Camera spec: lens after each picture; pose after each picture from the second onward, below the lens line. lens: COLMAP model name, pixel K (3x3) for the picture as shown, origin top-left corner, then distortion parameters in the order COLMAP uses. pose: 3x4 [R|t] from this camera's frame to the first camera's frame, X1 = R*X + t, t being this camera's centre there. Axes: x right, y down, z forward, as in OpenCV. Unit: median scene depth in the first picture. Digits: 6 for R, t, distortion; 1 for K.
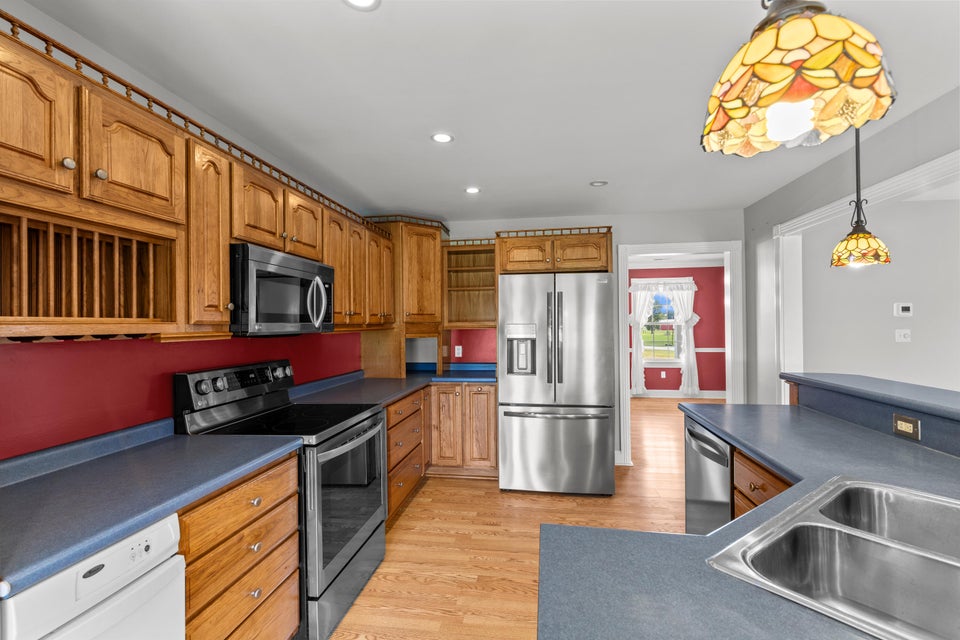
lens RADIAL K [[427.0, 0, 481.3], [0, 427.0, 323.3], [0, 0, 1]] dist [0.001677, 0.000293]
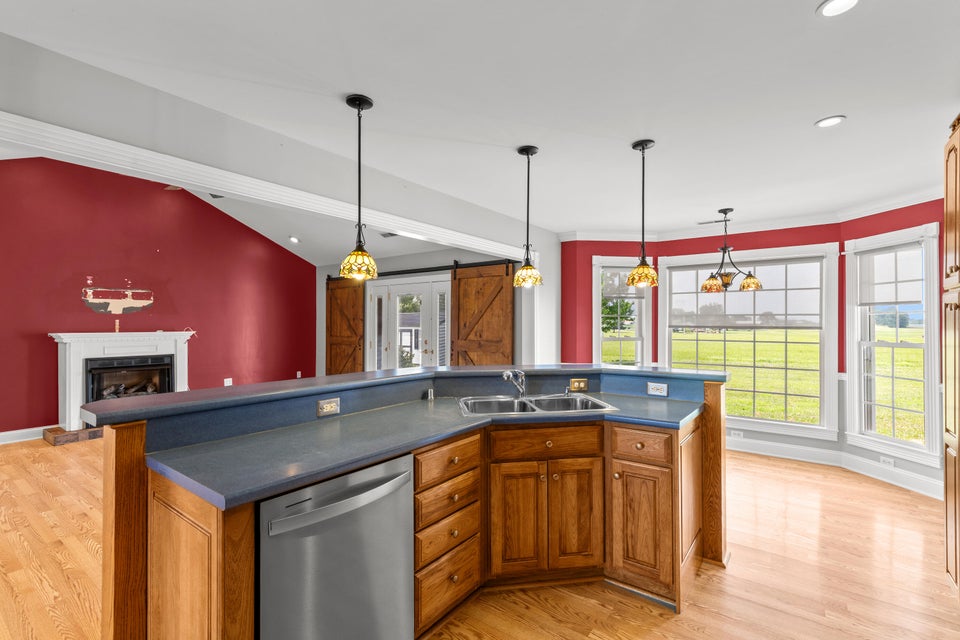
lens RADIAL K [[431.5, 0, 480.1], [0, 431.5, 324.6], [0, 0, 1]] dist [0.014520, 0.000131]
pose [[-0.887796, 0.008048, 0.460167, 0.013507], [0.006435, 0.999966, -0.005074, 0.007615], [-0.460193, -0.001543, -0.887818, 1.394527]]
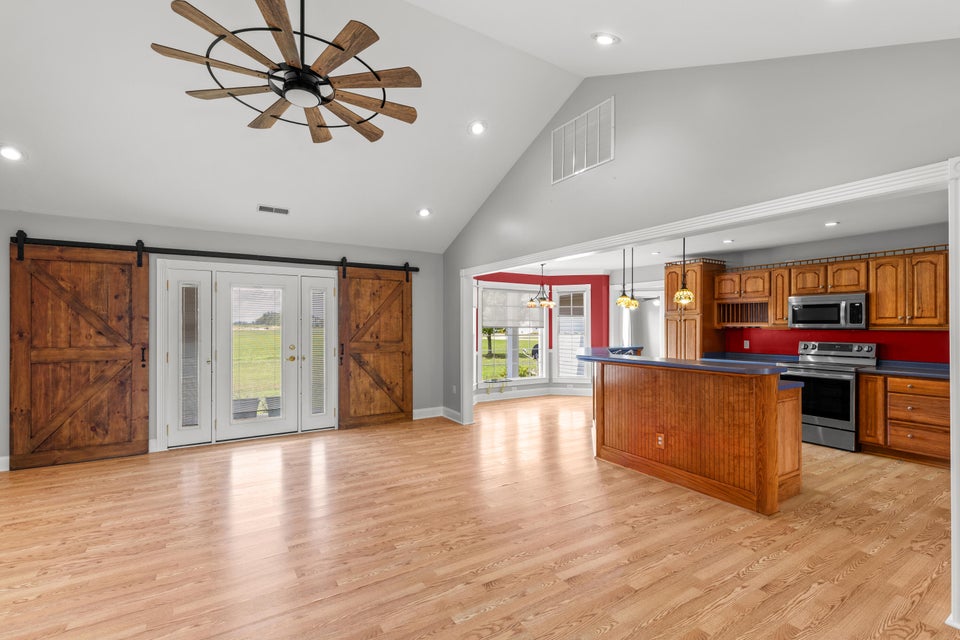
lens RADIAL K [[427.0, 0, 481.3], [0, 427.0, 323.3], [0, 0, 1]] dist [0.001677, 0.000293]
pose [[-0.758395, 0.006078, -0.651767, 2.378615], [0.007707, 0.999970, 0.000358, -0.017890], [0.651750, -0.004751, -0.758419, 1.486488]]
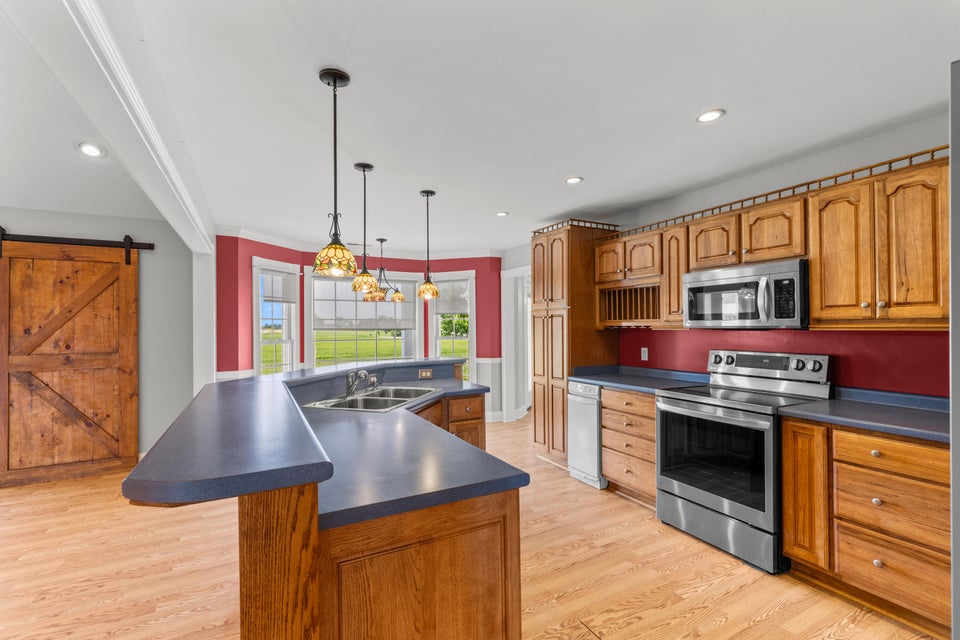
lens RADIAL K [[427.0, 0, 481.3], [0, 427.0, 323.3], [0, 0, 1]] dist [0.001677, 0.000293]
pose [[-0.797865, 0.012230, -0.602712, 0.893515], [0.017418, 0.999844, -0.002770, 0.000403], [0.602584, -0.012708, -0.797954, 1.498661]]
